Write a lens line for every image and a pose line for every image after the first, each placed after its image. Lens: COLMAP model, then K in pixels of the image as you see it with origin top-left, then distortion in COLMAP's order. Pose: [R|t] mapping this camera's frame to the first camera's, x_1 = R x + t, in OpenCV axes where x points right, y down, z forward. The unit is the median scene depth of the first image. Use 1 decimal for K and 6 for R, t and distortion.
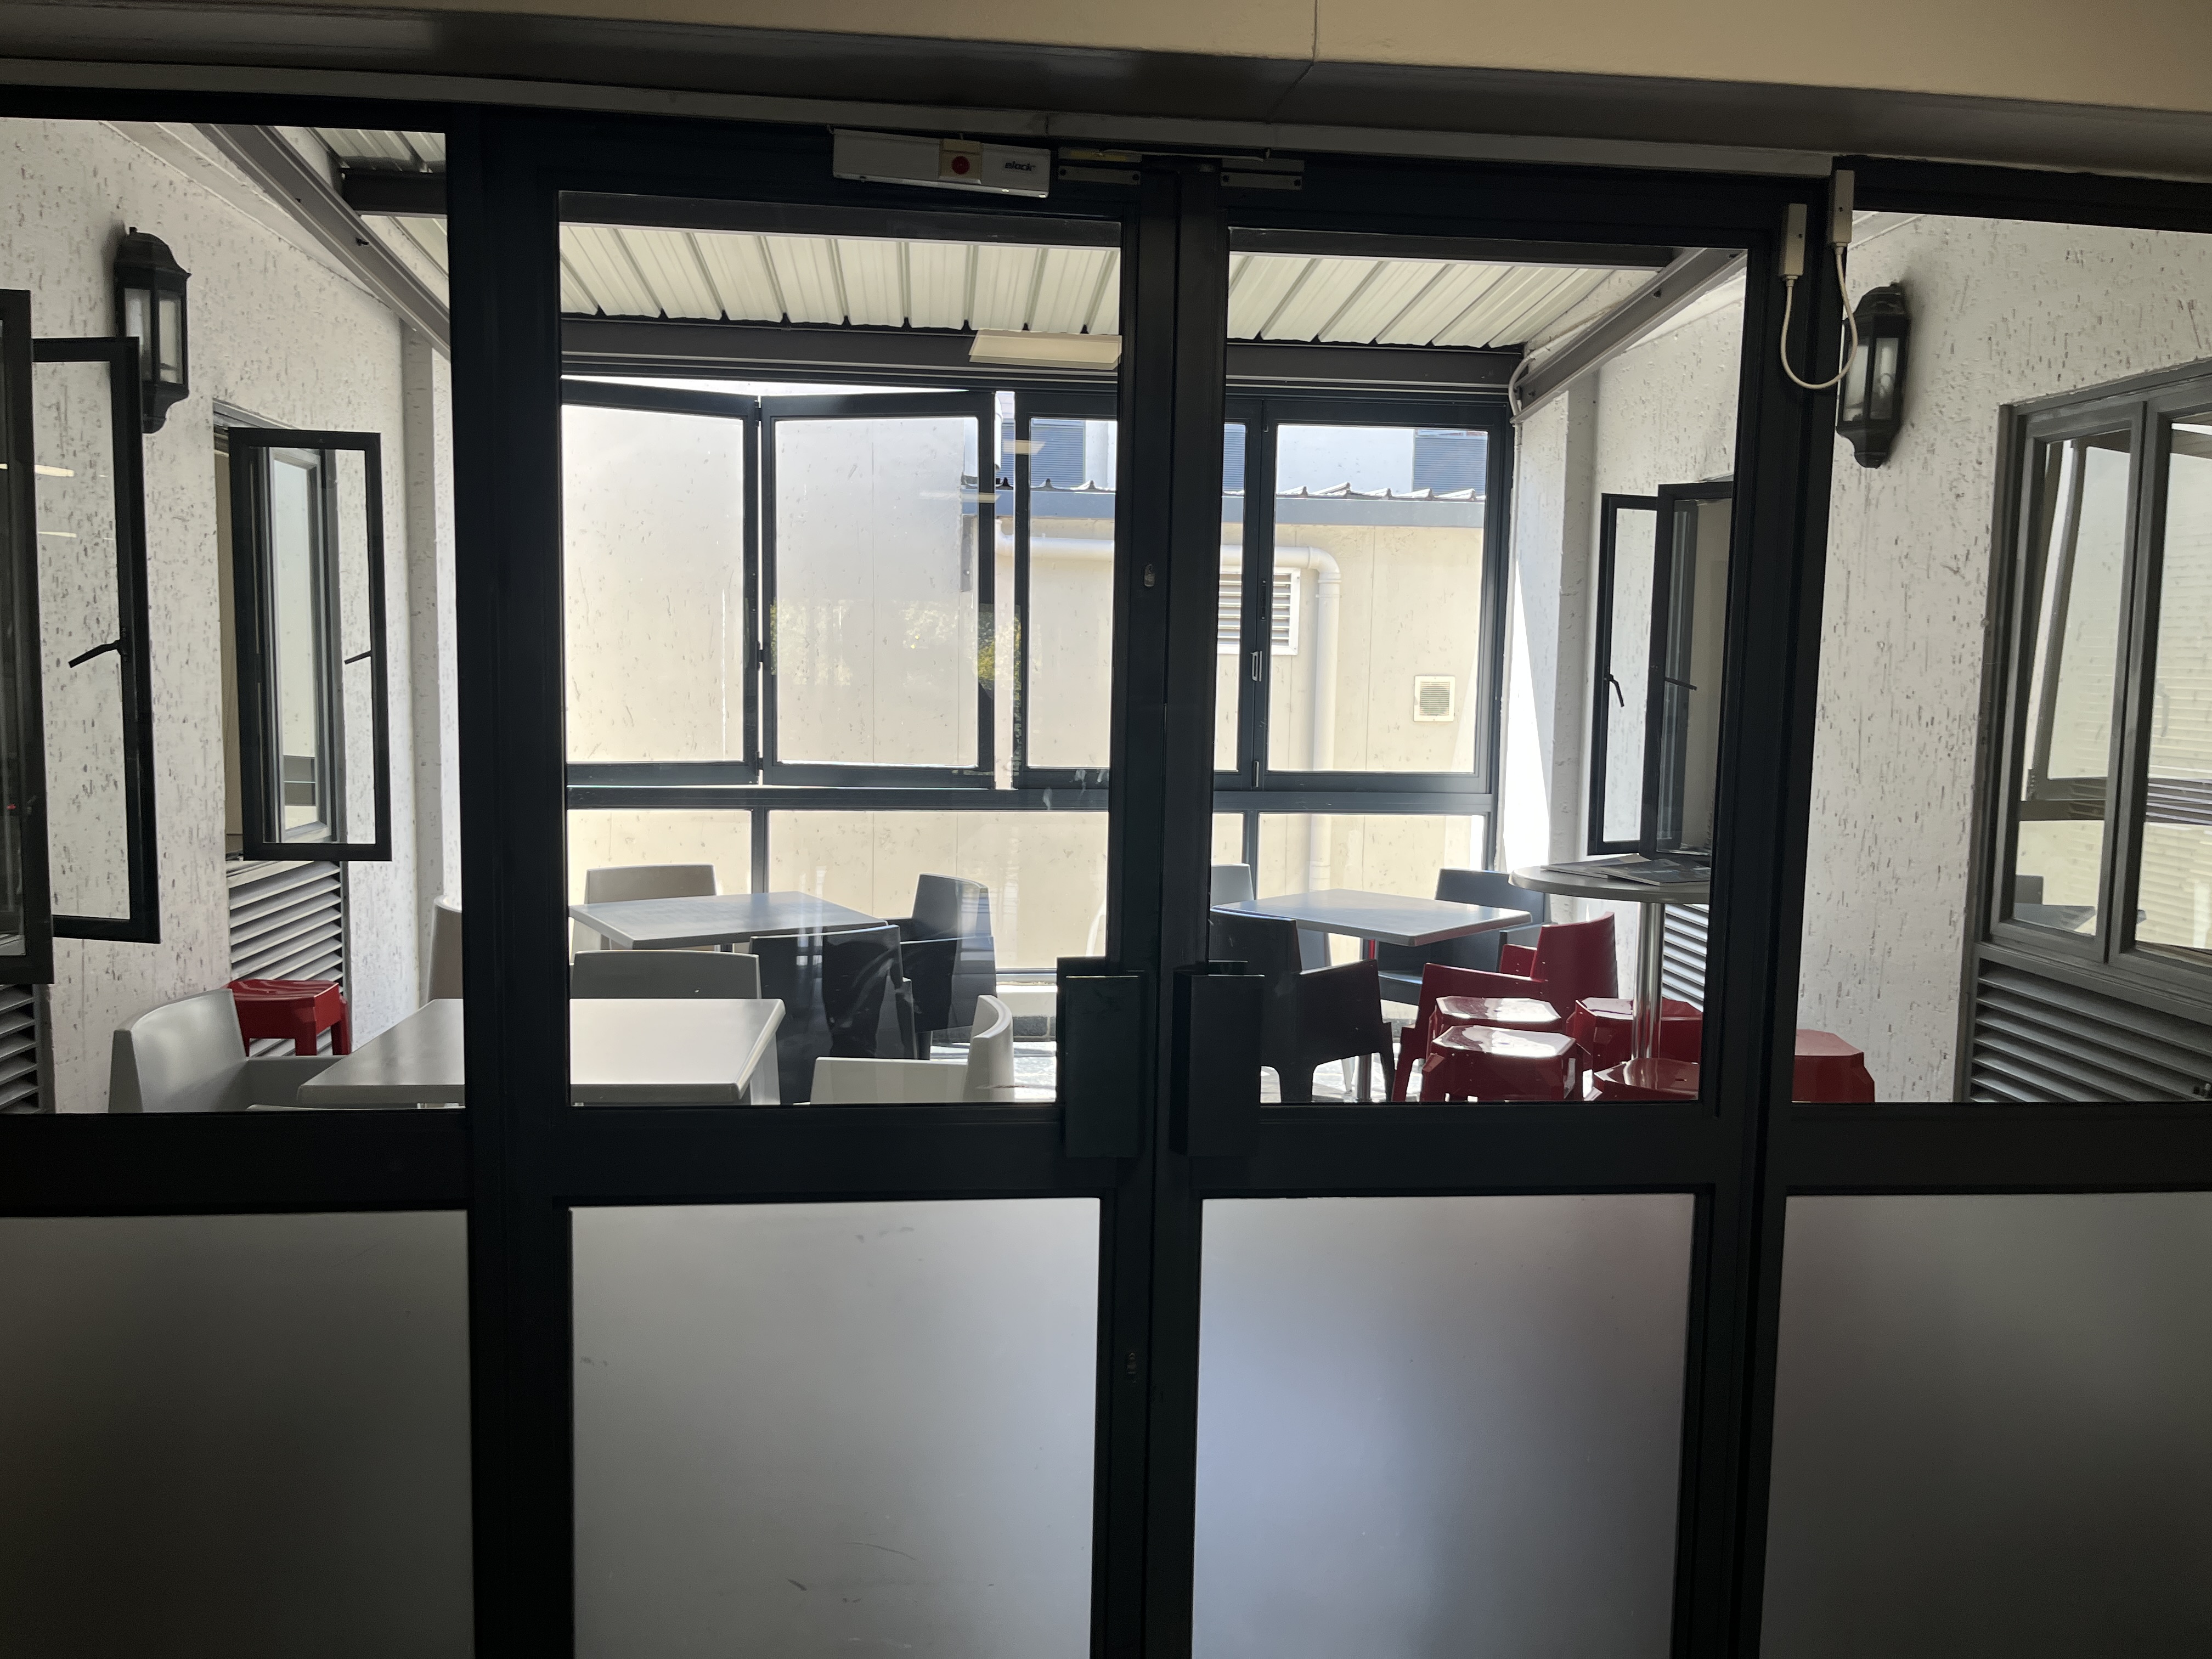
lens RADIAL K [[1700.3, 0, 1109.4], [0, 1700.3, 860.0], [0, 0, 1]] dist [0.041747, -0.065777]
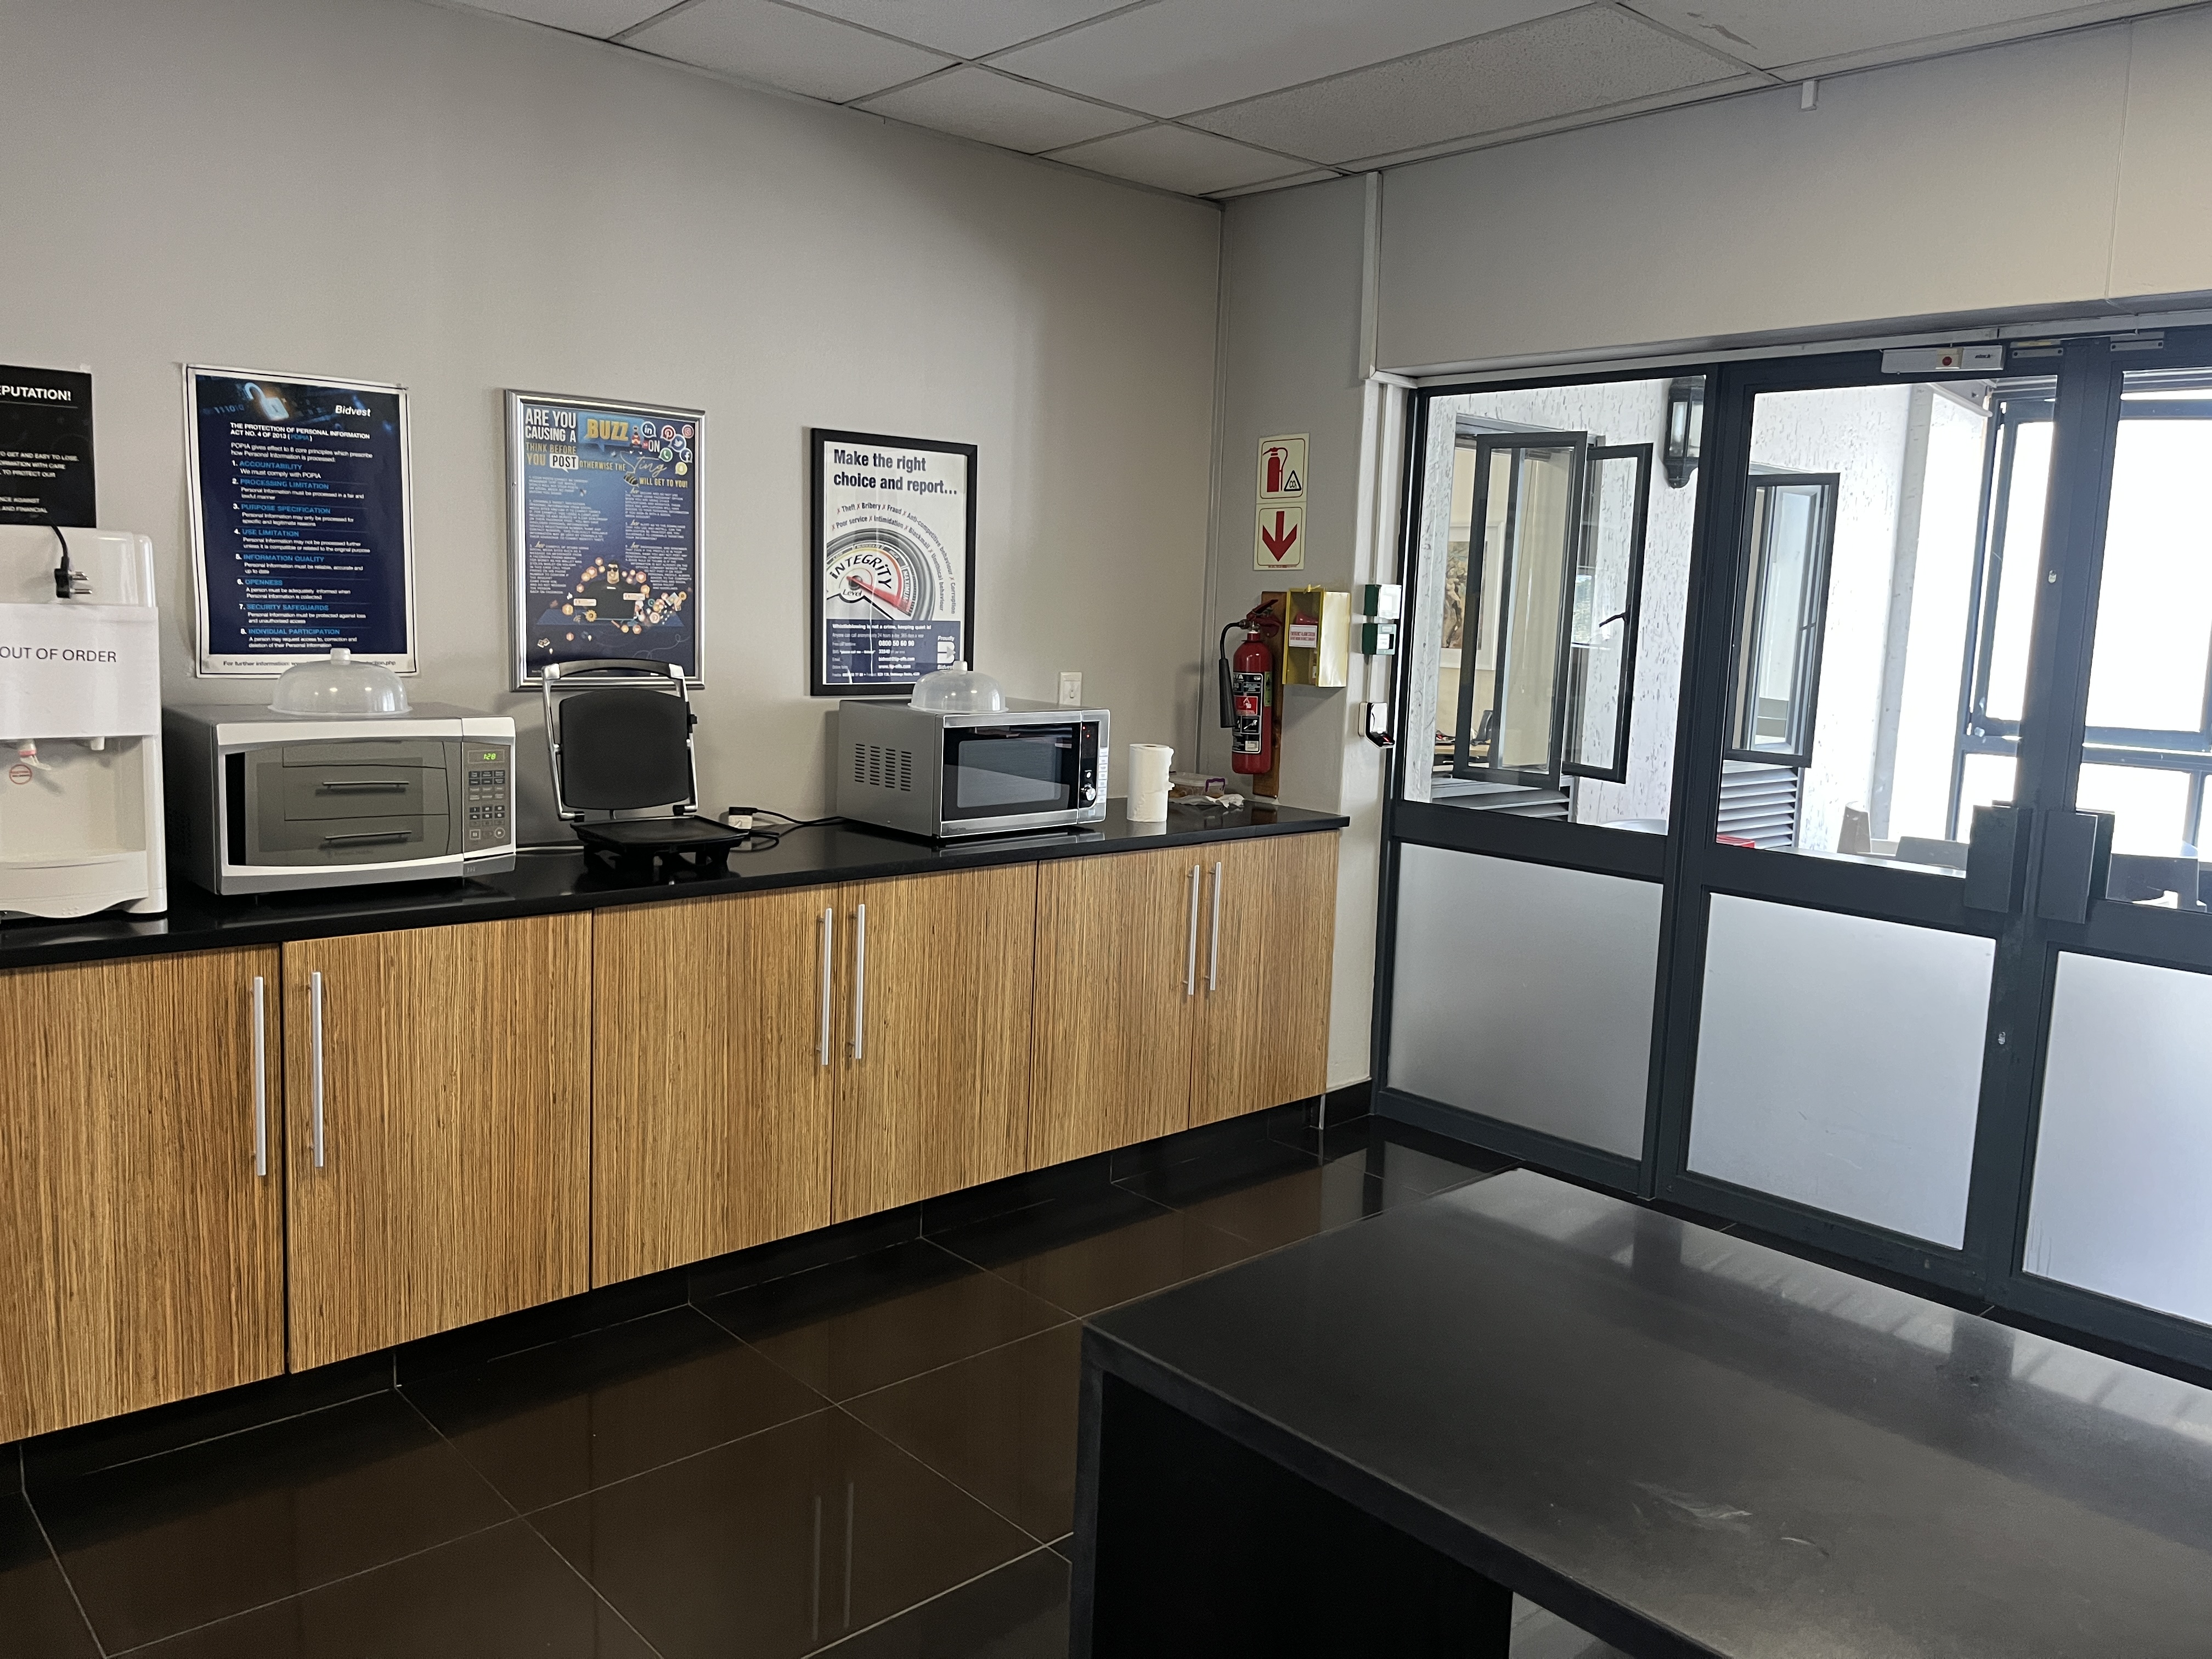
lens RADIAL K [[1700.3, 0, 1100.5], [0, 1700.3, 829.5], [0, 0, 1]] dist [0.041747, -0.065777]
pose [[0.601053, 0.108964, -0.791747, 0.436782], [-0.114938, 0.992149, 0.049289, 0.059024], [0.790901, 0.061377, 0.608858, -0.416505]]
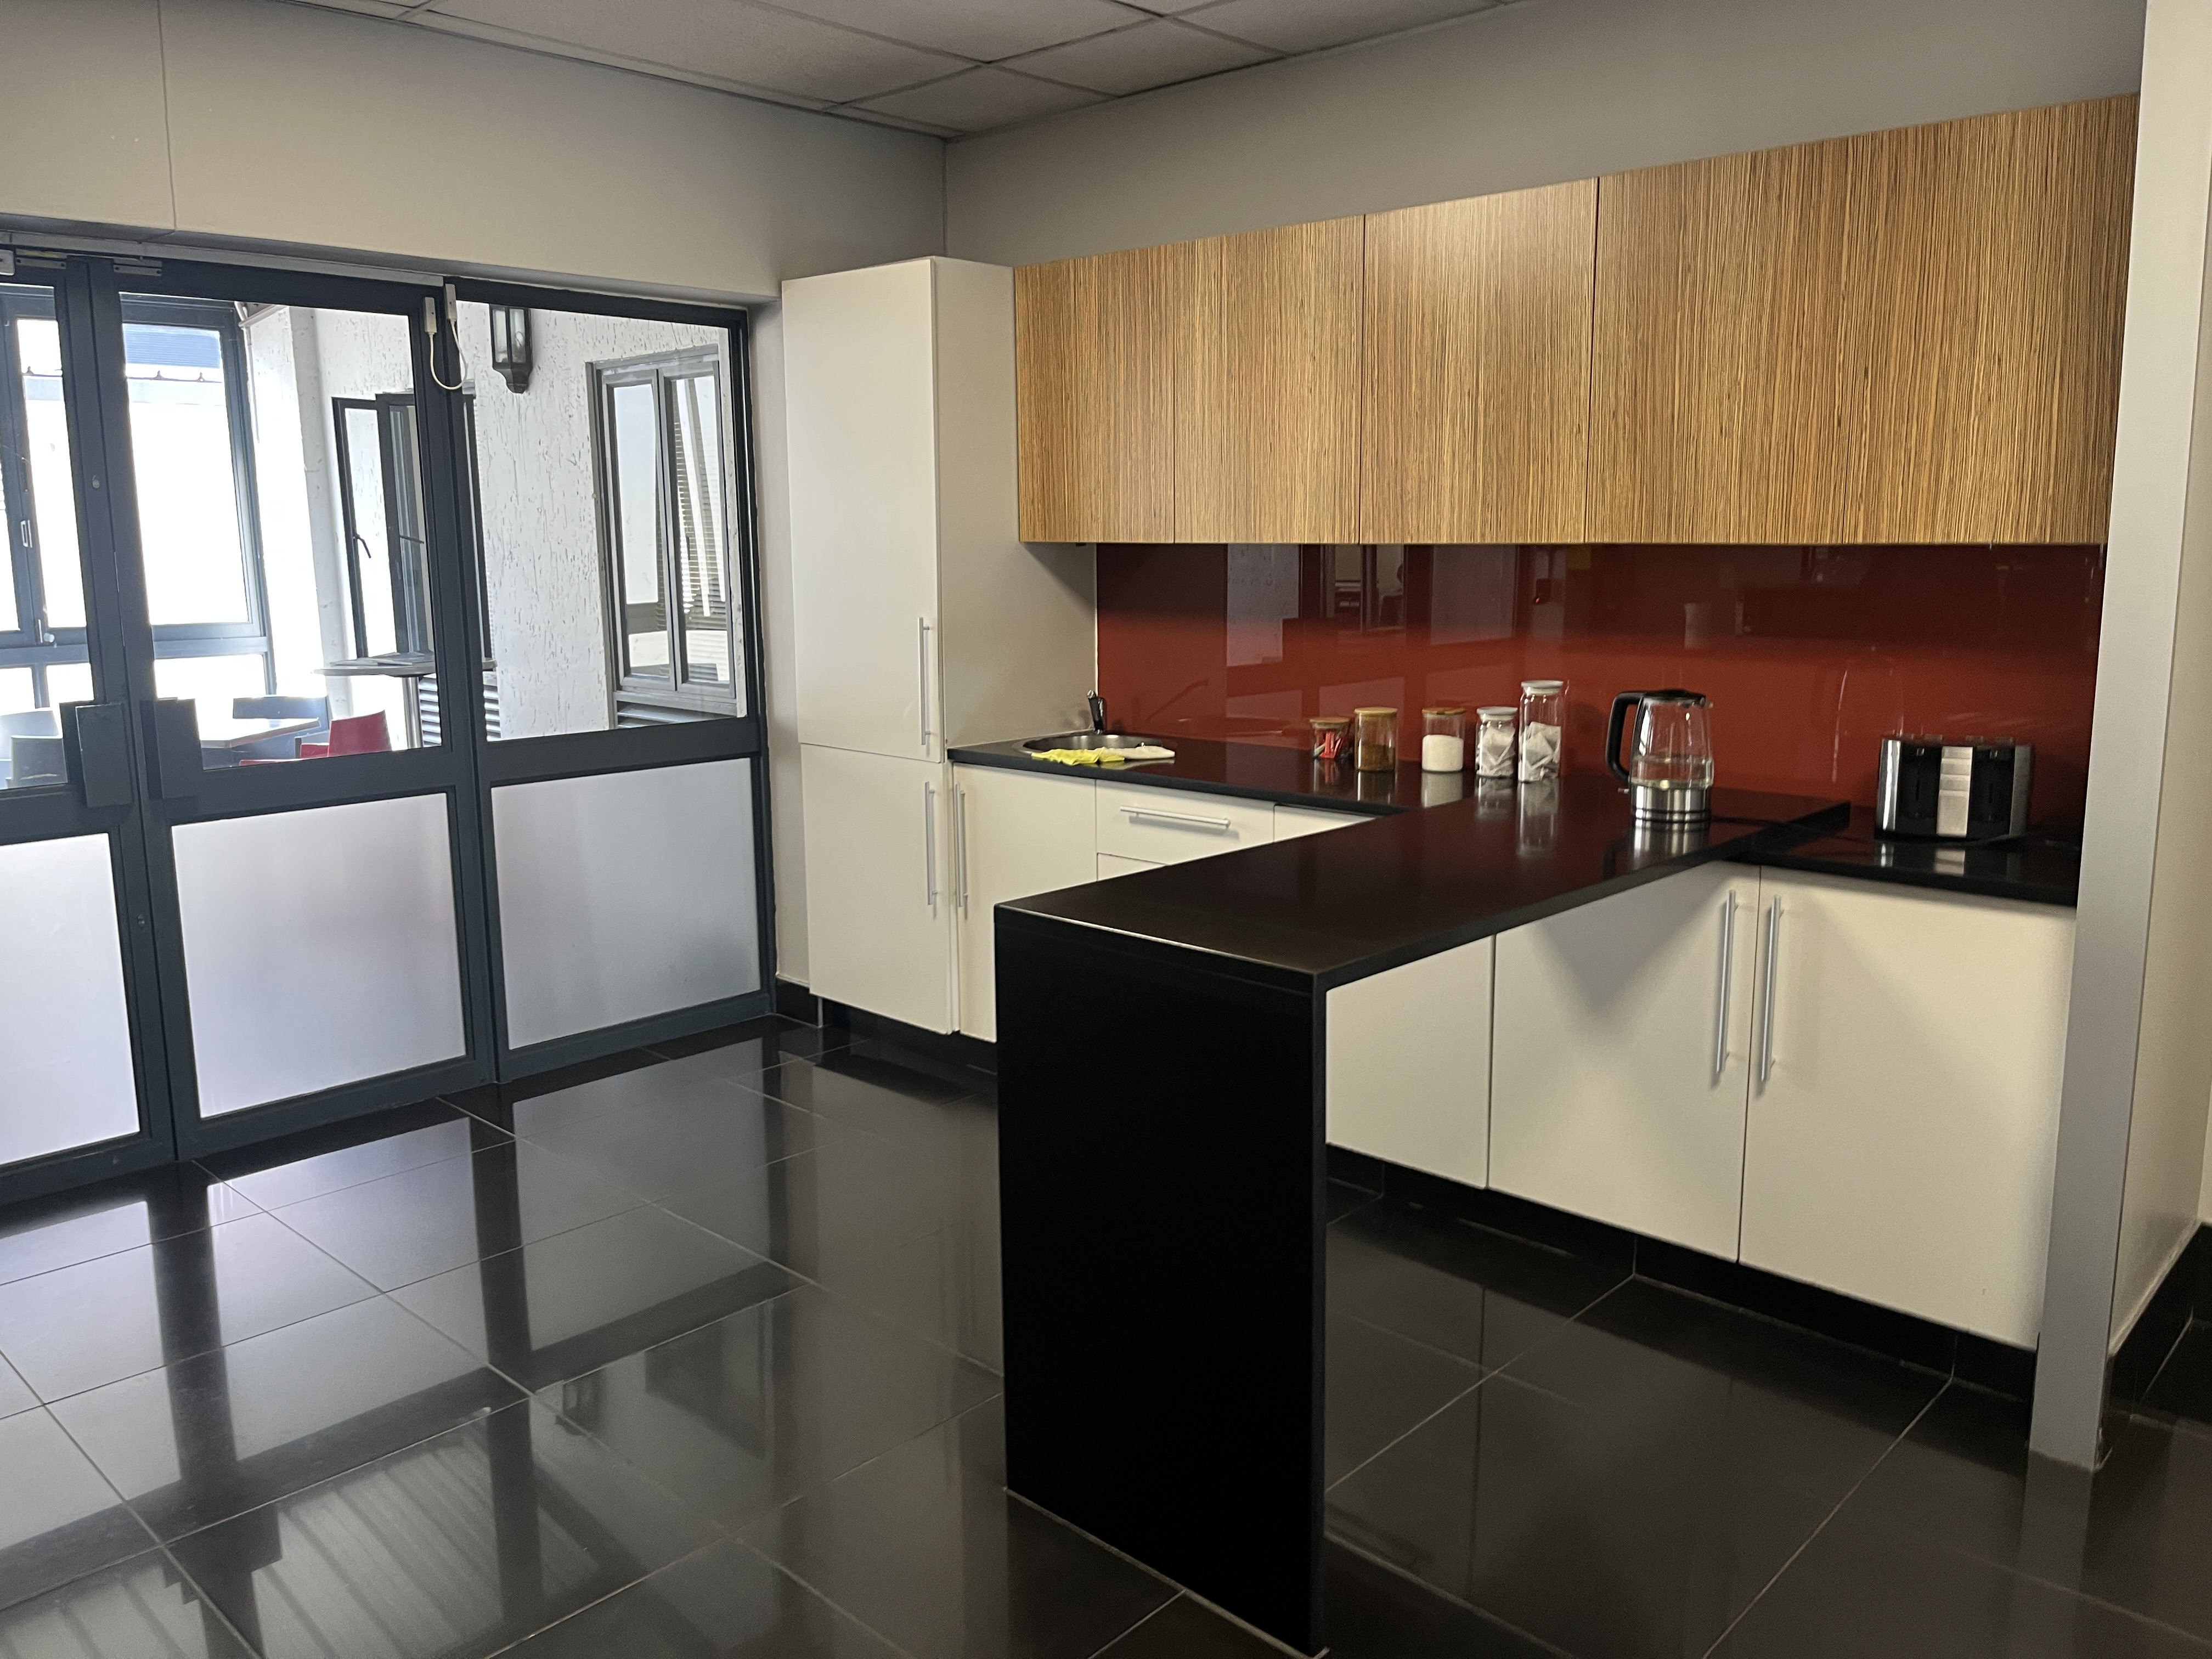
lens RADIAL K [[1700.3, 0, 1113.3], [0, 1700.3, 819.7], [0, 0, 1]] dist [0.041747, -0.065777]
pose [[0.763938, -0.131208, 0.631809, -0.180341], [0.095186, 0.991312, 0.090774, 0.066650], [-0.638230, -0.009207, 0.769790, -0.572000]]
